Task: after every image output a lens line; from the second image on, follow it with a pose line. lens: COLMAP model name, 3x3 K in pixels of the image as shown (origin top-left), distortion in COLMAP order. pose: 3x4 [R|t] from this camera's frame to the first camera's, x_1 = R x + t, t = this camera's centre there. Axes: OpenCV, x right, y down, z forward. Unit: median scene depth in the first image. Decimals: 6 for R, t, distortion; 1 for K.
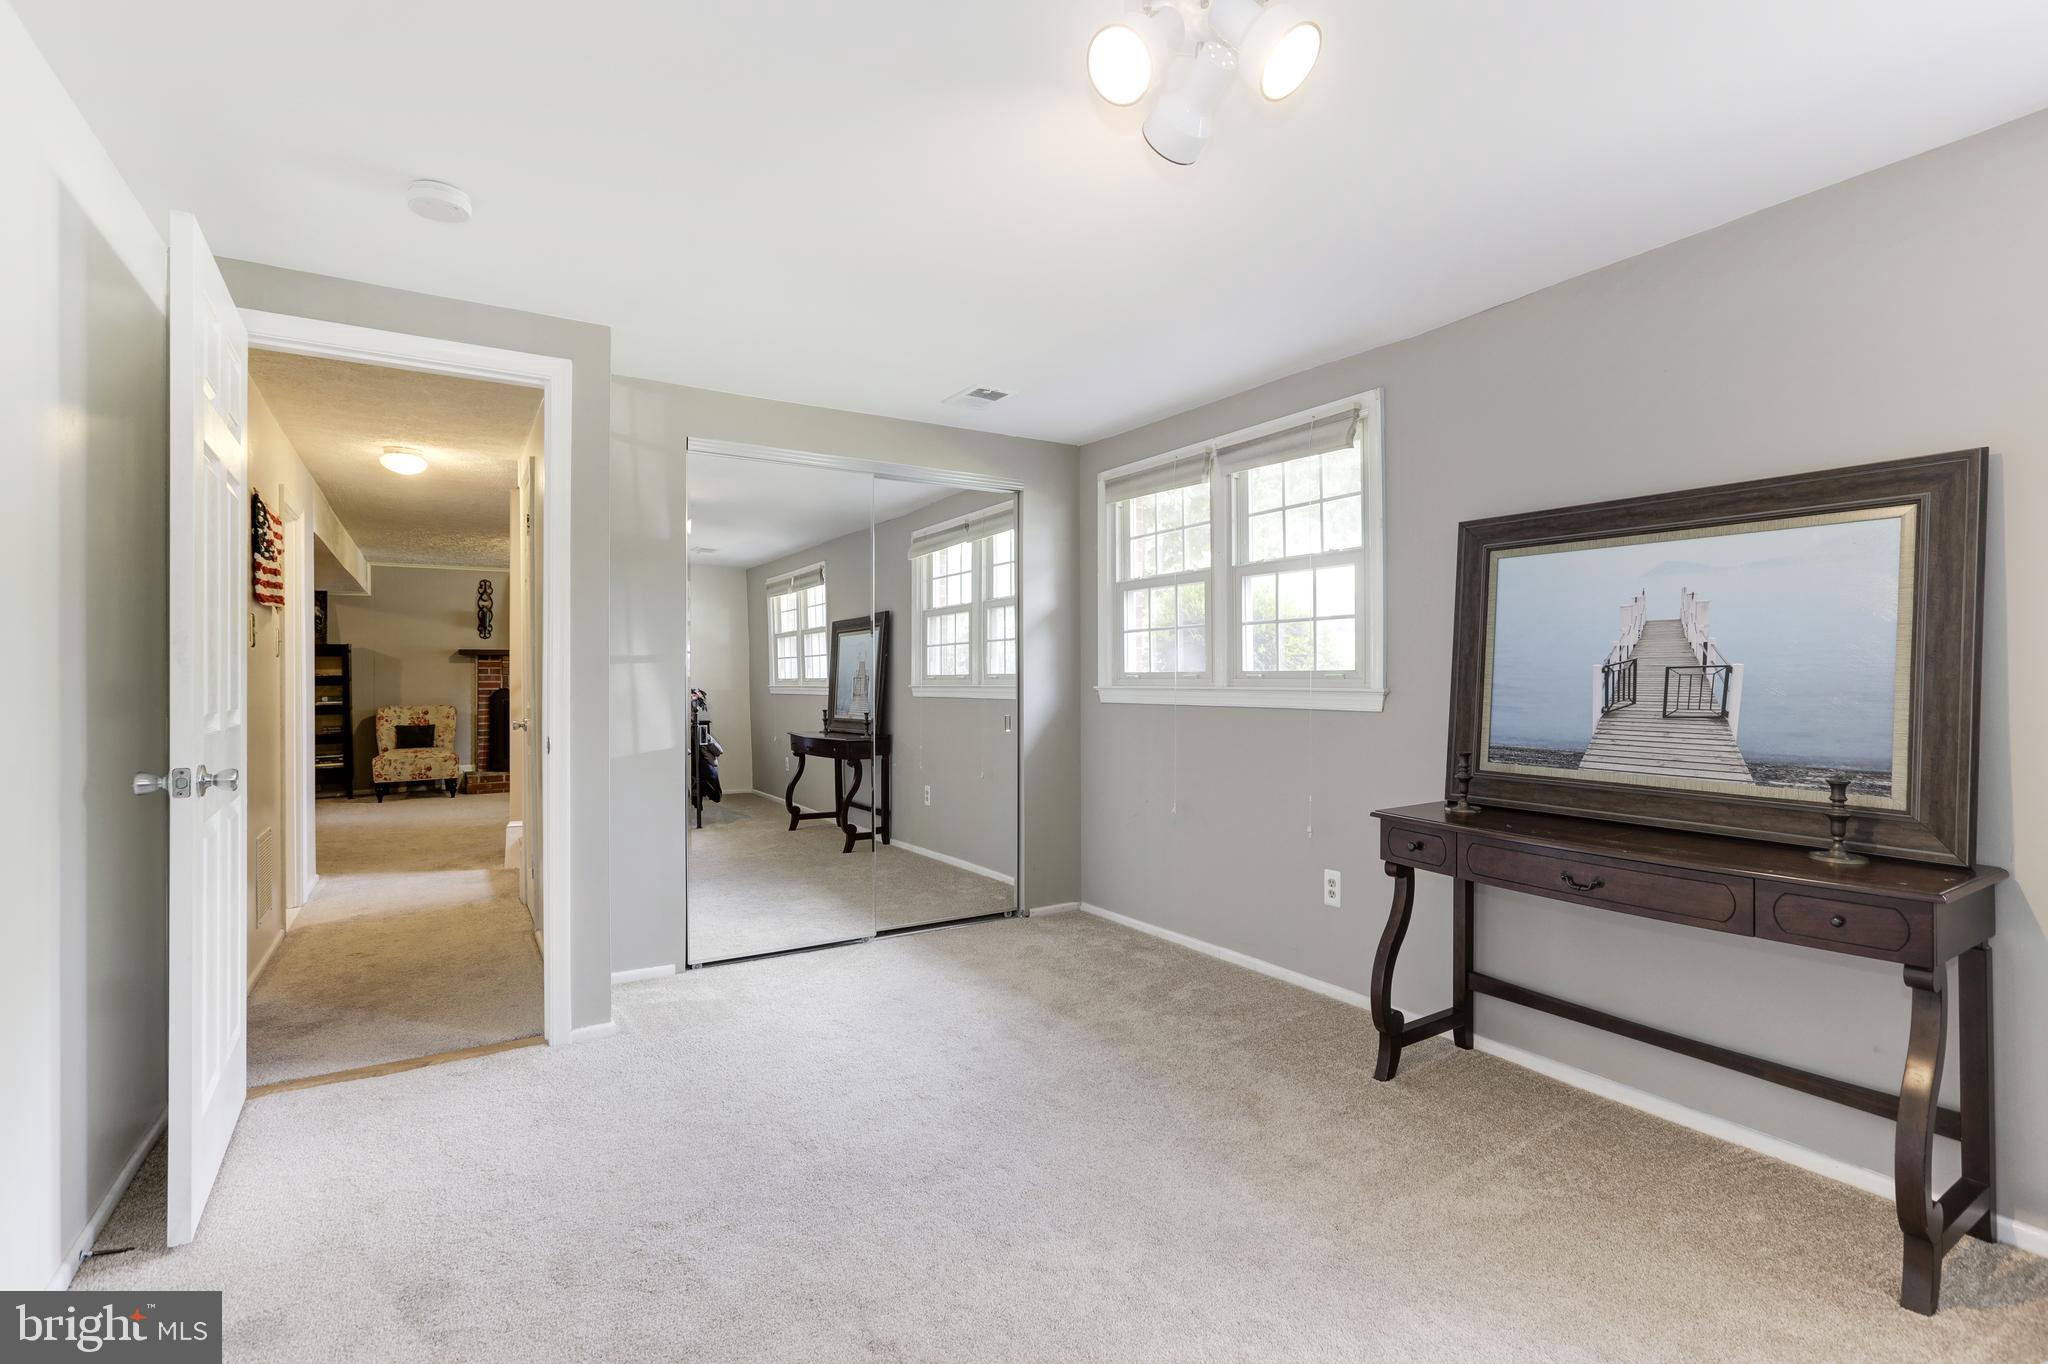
lens RADIAL K [[943.1, 0, 1039.9], [0, 943.1, 687.7], [0, 0, 1]] dist [-0.012051, -0.000160]
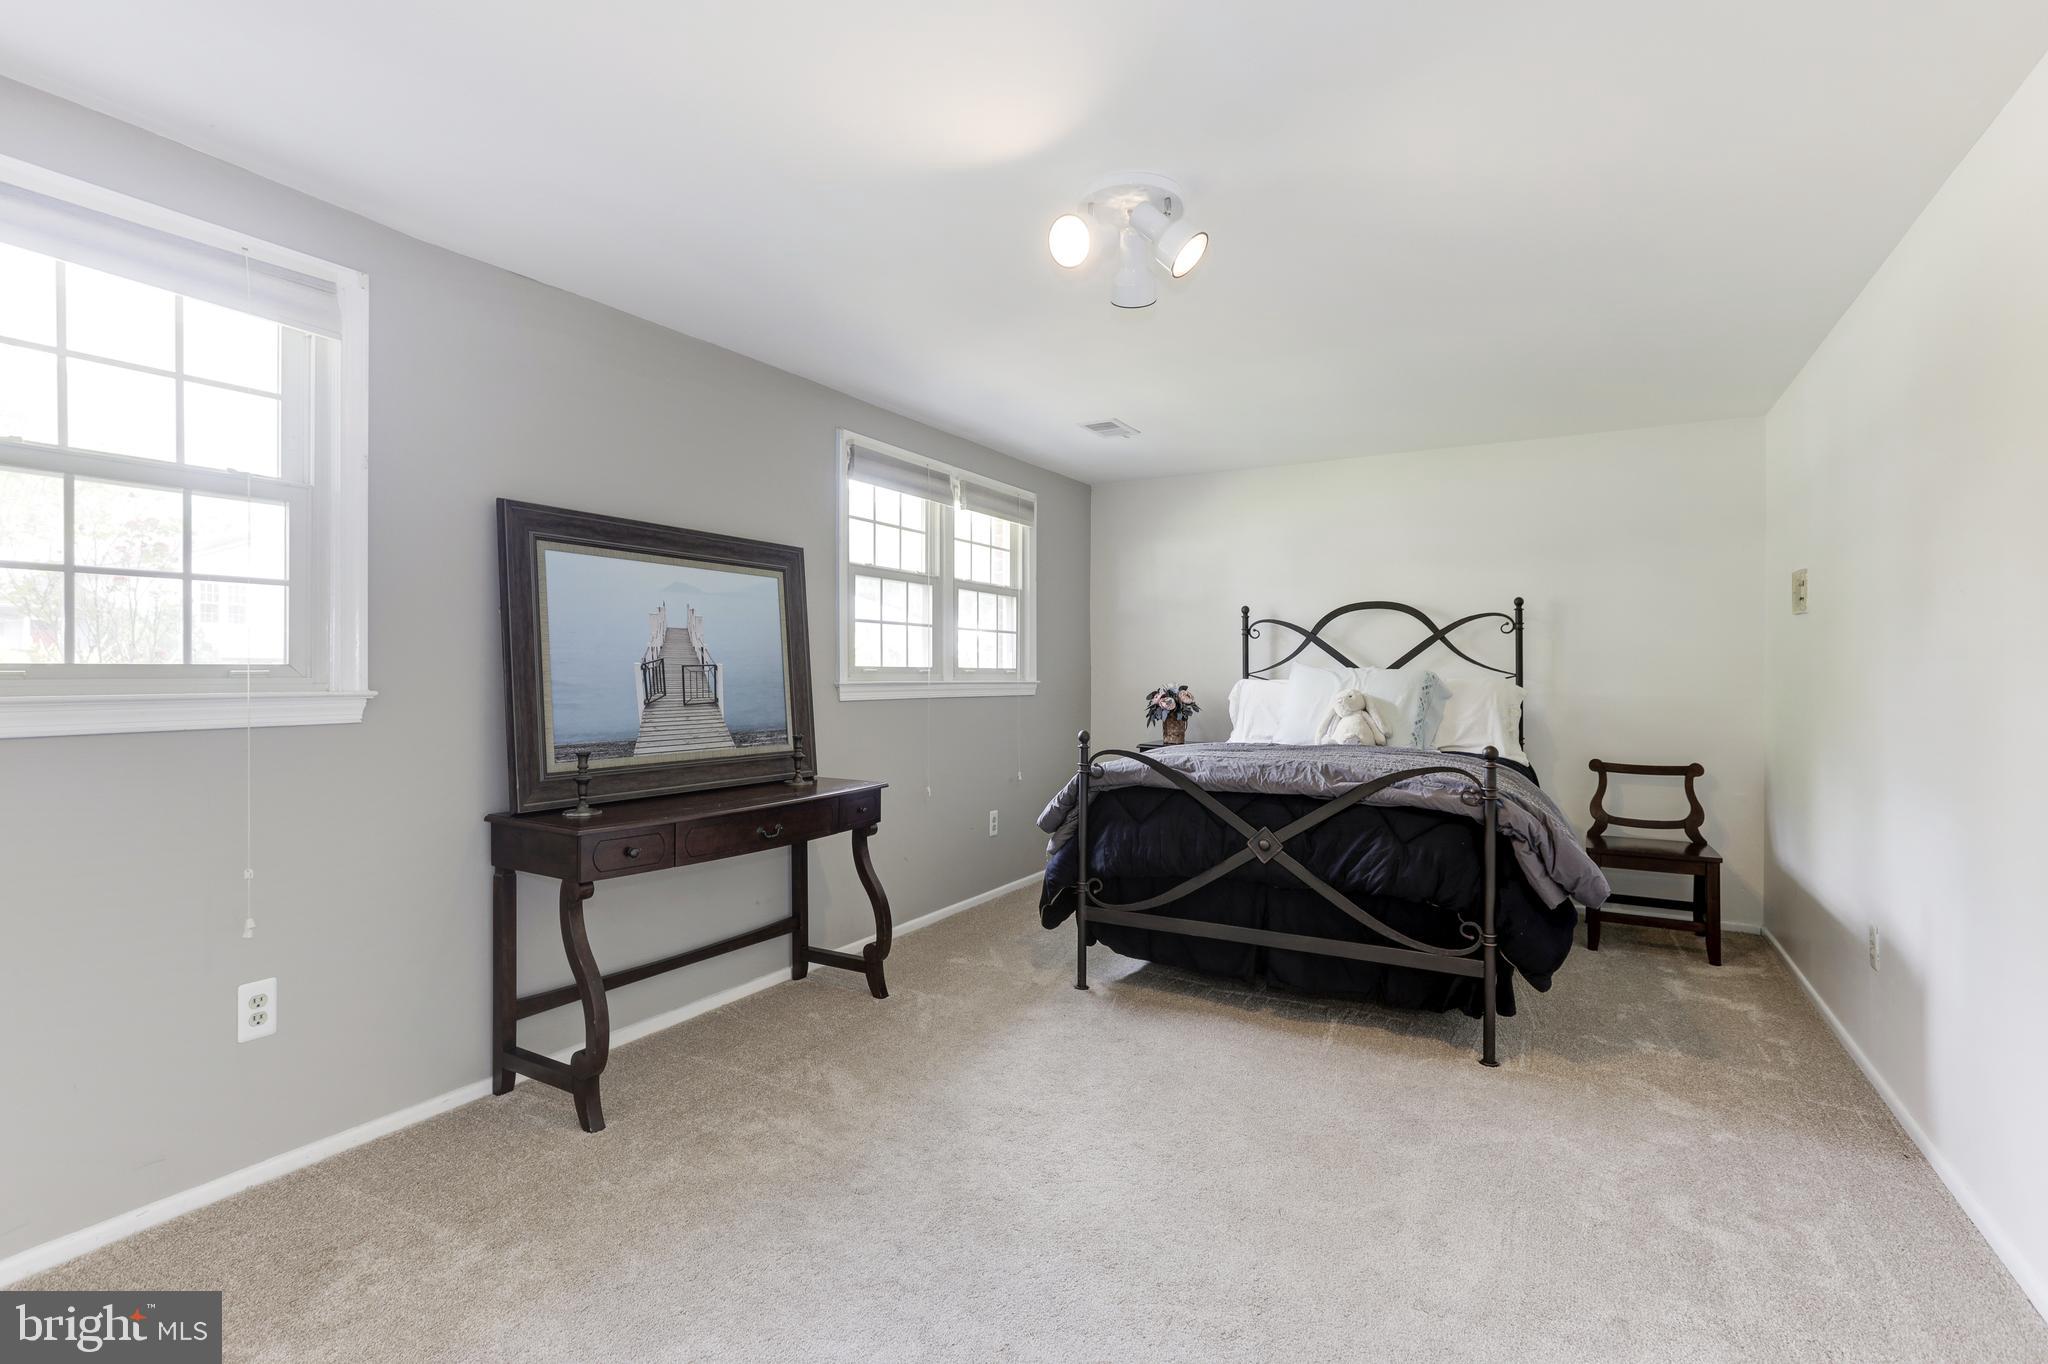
lens RADIAL K [[943.1, 0, 1040.6], [0, 943.1, 675.5], [0, 0, 1]] dist [-0.012051, -0.000160]
pose [[-0.460766, -0.001429, 0.887521, -0.631080], [0.013343, 0.999875, 0.008536, -0.011821], [-0.887421, 0.015775, -0.460689, 1.066129]]
